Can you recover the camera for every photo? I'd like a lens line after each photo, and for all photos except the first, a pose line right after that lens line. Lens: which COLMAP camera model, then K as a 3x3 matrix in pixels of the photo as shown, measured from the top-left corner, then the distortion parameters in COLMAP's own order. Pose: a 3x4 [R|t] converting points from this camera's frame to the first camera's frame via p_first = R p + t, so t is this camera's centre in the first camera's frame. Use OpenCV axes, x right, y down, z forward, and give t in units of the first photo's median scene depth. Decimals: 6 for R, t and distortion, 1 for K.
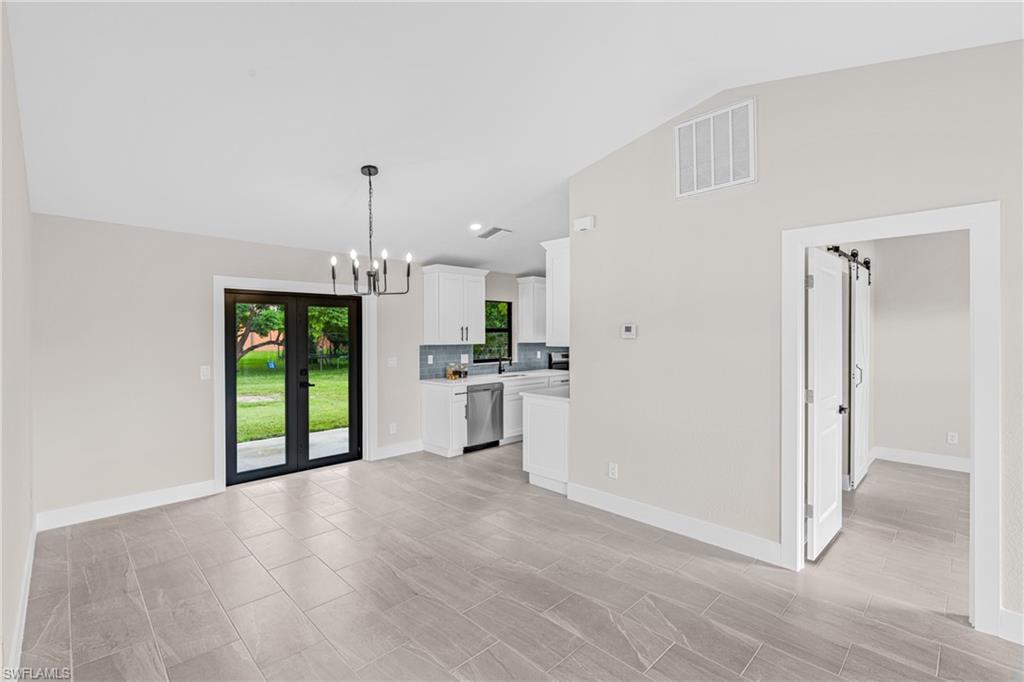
lens RADIAL K [[464.5, 0, 507.3], [0, 464.5, 335.6], [0, 0, 1]] dist [-0.003790, -0.000071]
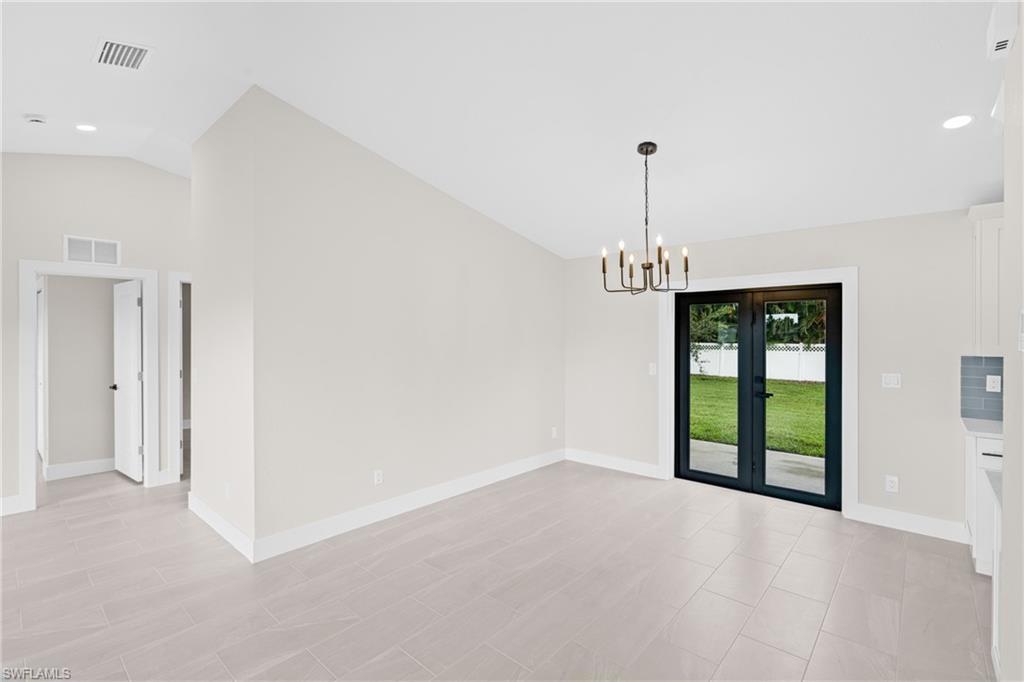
lens RADIAL K [[464.5, 0, 507.3], [0, 464.5, 335.6], [0, 0, 1]] dist [-0.003790, -0.000071]
pose [[0.069573, 0.002904, -0.997573, 0.341394], [-0.005455, 0.999982, 0.002530, -0.002254], [0.997562, 0.005266, 0.069587, 0.415441]]
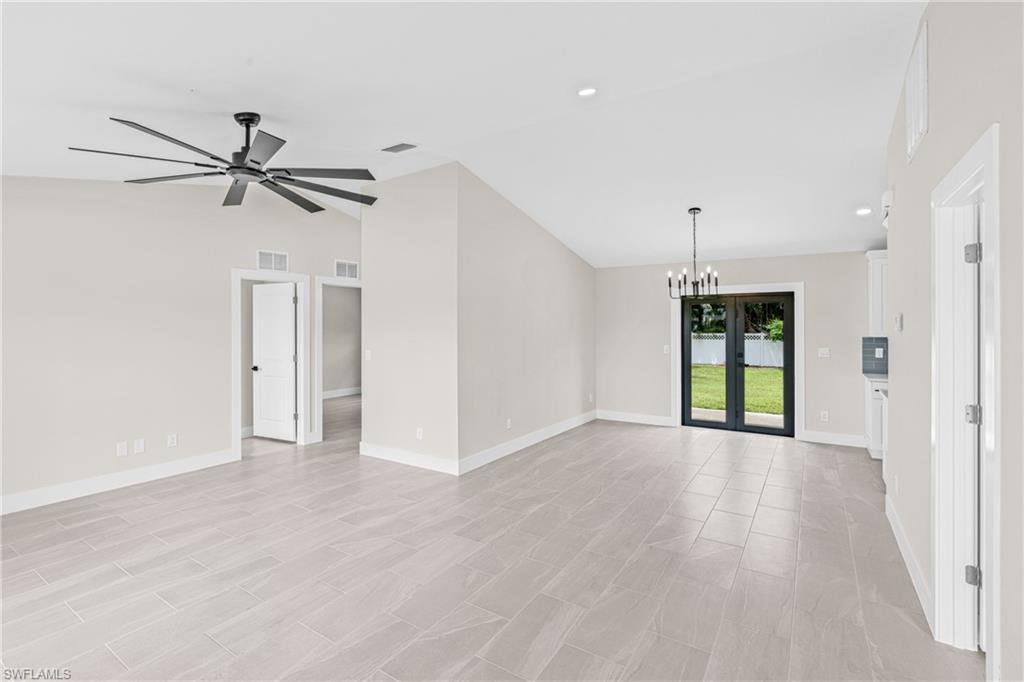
lens RADIAL K [[471.9, 0, 505.7], [0, 471.9, 326.0], [0, 0, 1]] dist [-0.002016, -0.000231]
pose [[0.221367, 0.001365, -0.975190, 0.605612], [-0.003315, 0.999994, 0.000647, -0.000028], [0.975185, 0.003090, 0.221371, 0.069581]]
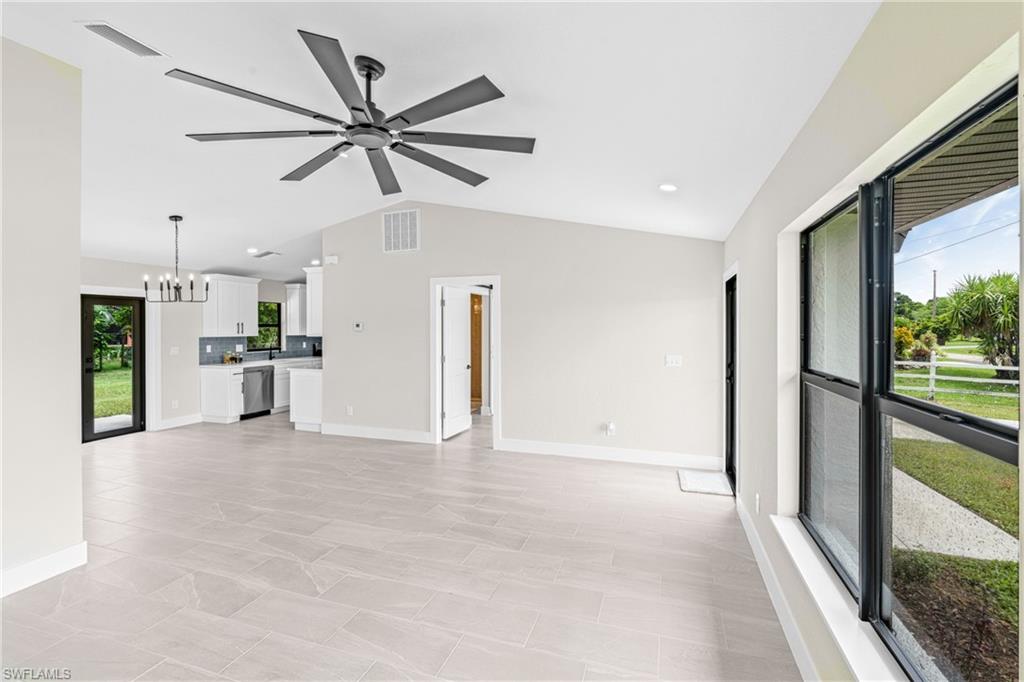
lens RADIAL K [[459.5, 0, 504.6], [0, 459.5, 329.1], [0, 0, 1]] dist [-0.003281, -0.000193]
pose [[0.893179, 0.000000, 0.449702, -0.010339], [0.001059, 0.999997, -0.002105, 0.002035], [-0.449700, 0.002356, 0.893176, -0.479718]]
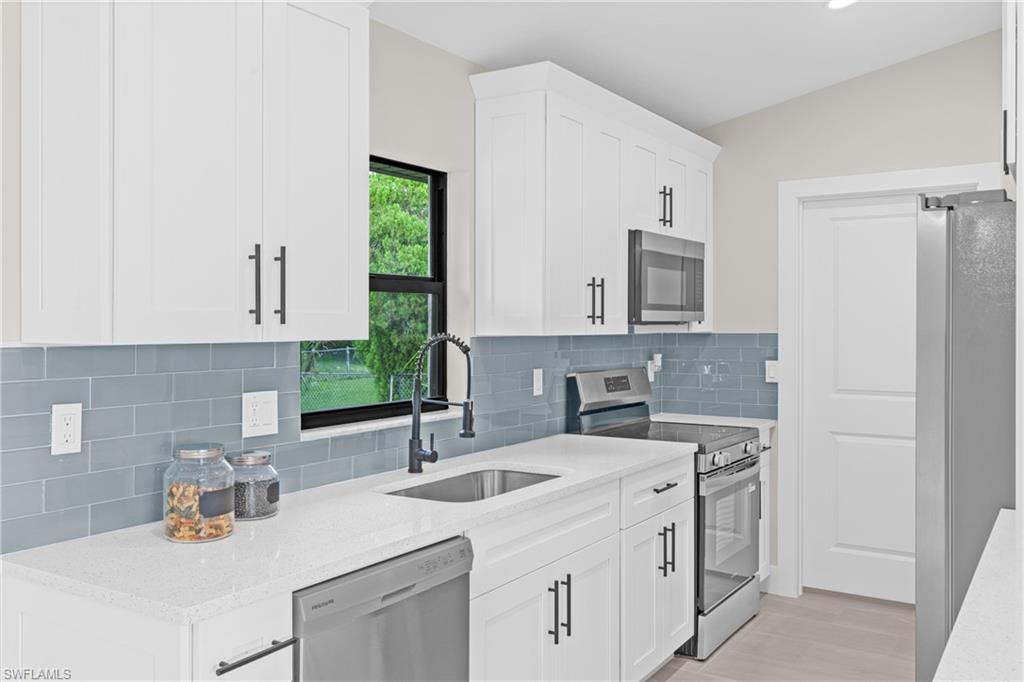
lens RADIAL K [[894.0, 0, 508.6], [0, 894.0, 324.3], [0, 0, 1]] dist [0.012025, 0.012128]
pose [[0.974673, 0.003659, 0.223603, -0.082332], [-0.002757, 0.999987, -0.004347, 0.013865], [-0.223616, 0.003621, 0.974671, 0.660107]]
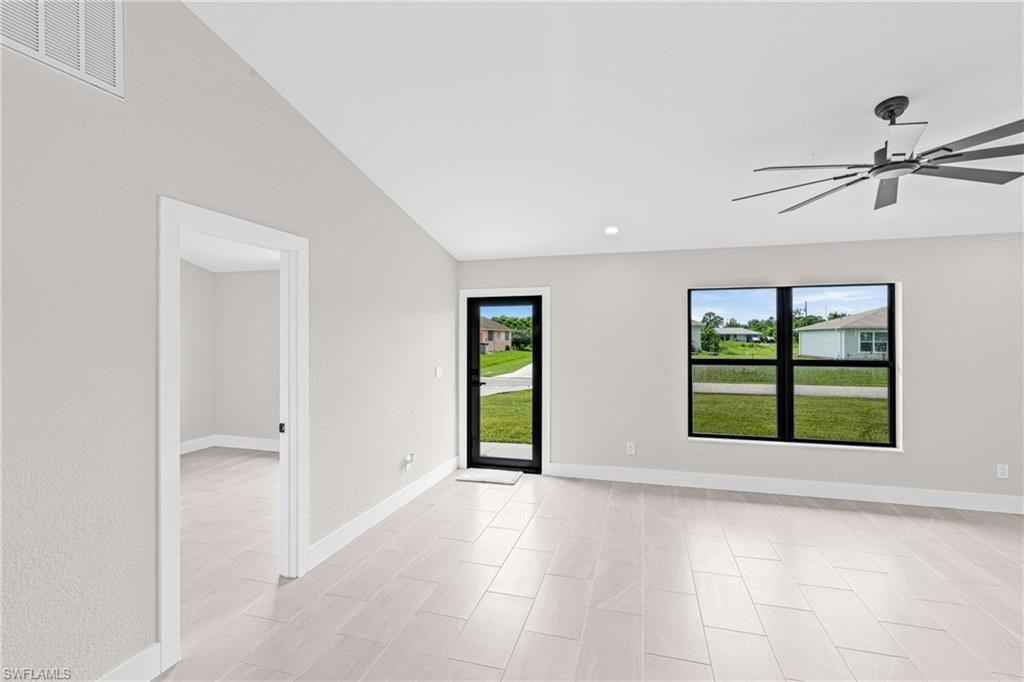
lens RADIAL K [[464.5, 0, 507.3], [0, 464.5, 335.6], [0, 0, 1]] dist [-0.003790, -0.000071]
pose [[-0.493671, 0.005457, 0.869632, -0.141531], [0.005643, 0.999979, -0.003072, -0.003393], [-0.869630, 0.003391, -0.493692, 0.450943]]
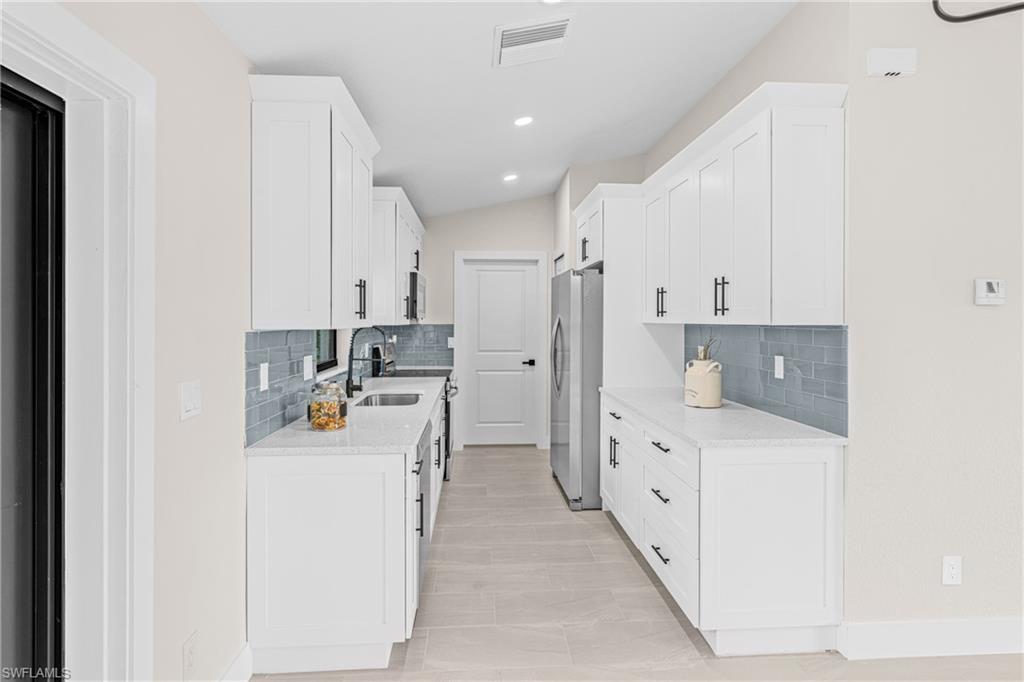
lens RADIAL K [[538.5, 0, 513.1], [0, 538.5, 320.6], [0, 0, 1]] dist [0.000106, 0.000388]
pose [[0.649735, 0.002035, 0.760158, -0.348436], [0.001253, 0.999992, -0.003748, 0.015381], [-0.760160, 0.003388, 0.649727, 0.656498]]
